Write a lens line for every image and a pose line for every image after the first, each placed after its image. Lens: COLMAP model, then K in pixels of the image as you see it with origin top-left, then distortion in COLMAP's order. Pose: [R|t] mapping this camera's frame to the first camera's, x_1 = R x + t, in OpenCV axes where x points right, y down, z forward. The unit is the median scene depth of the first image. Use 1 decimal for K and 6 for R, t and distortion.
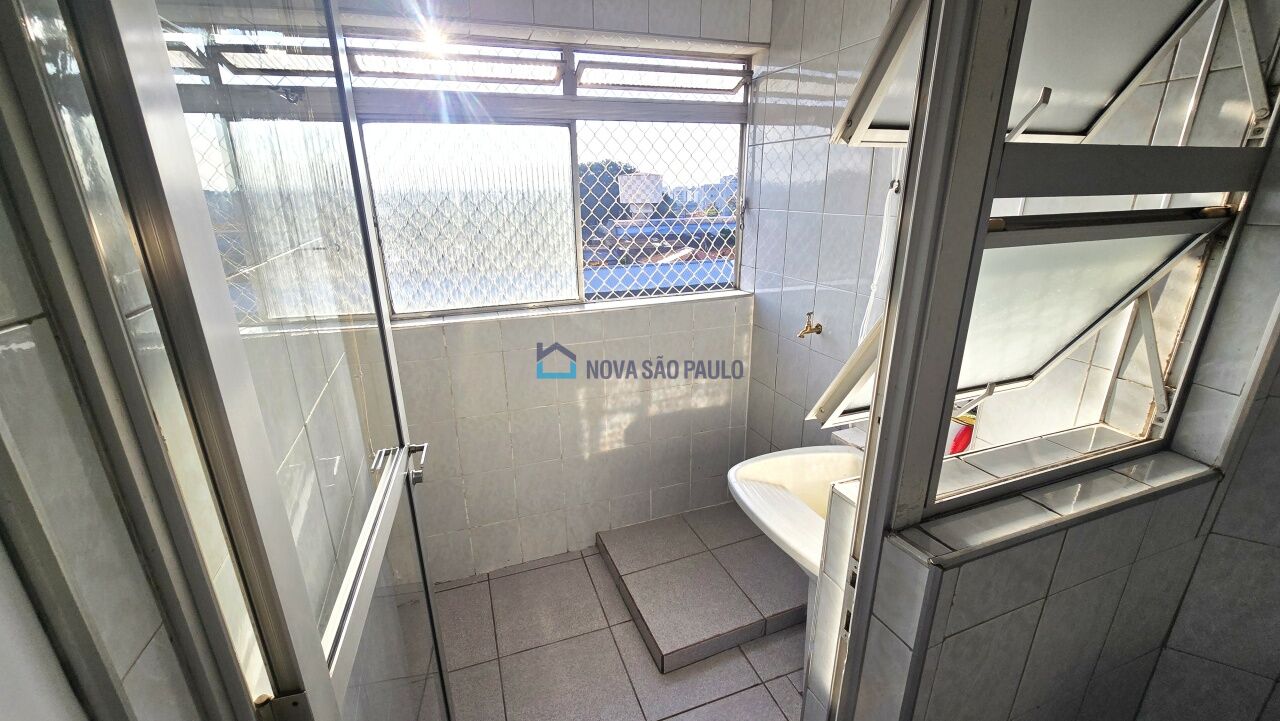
lens RADIAL K [[522.0, 0, 633.7], [0, 522.0, 362.3], [0, 0, 1]] dist [-0.002434, -0.001219]
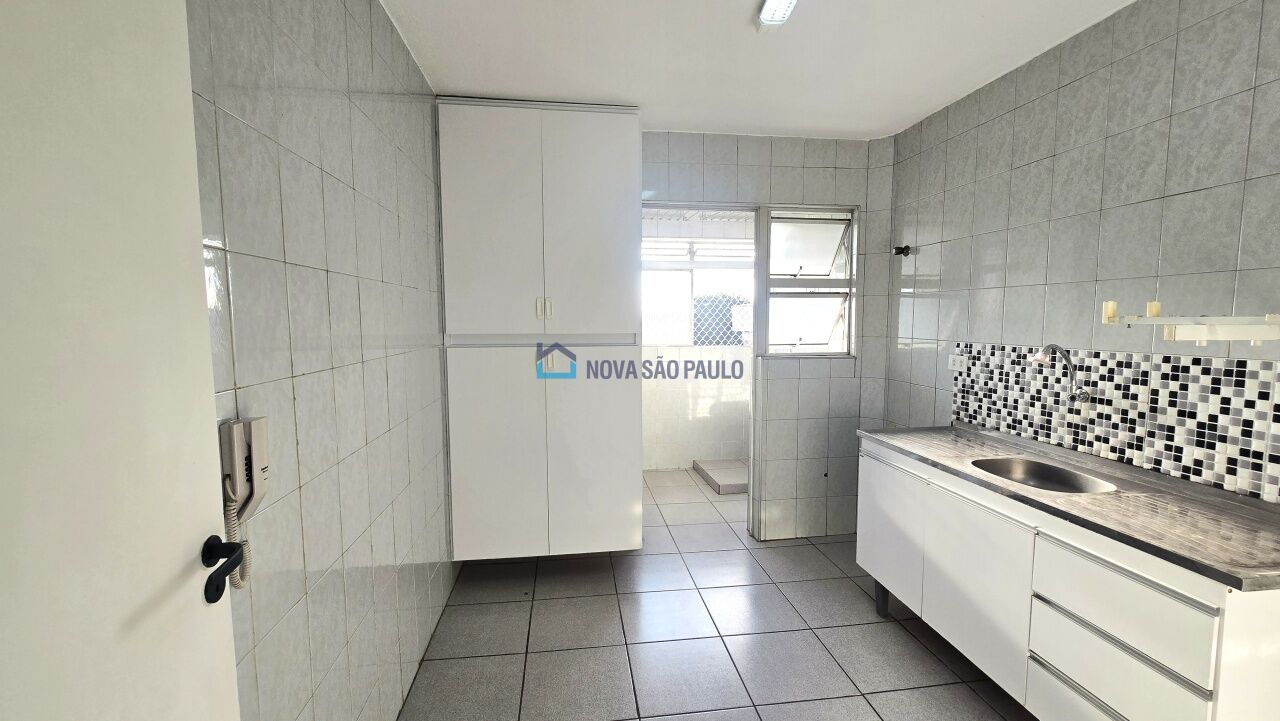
lens RADIAL K [[523.8, 0, 635.5], [0, 523.8, 362.7], [0, 0, 1]] dist [-0.014490, 0.005604]
pose [[0.978250, 0.030801, -0.205130, 0.119720], [-0.078163, 0.970755, -0.226993, 0.461576], [0.192140, 0.238089, 0.952048, -1.103083]]
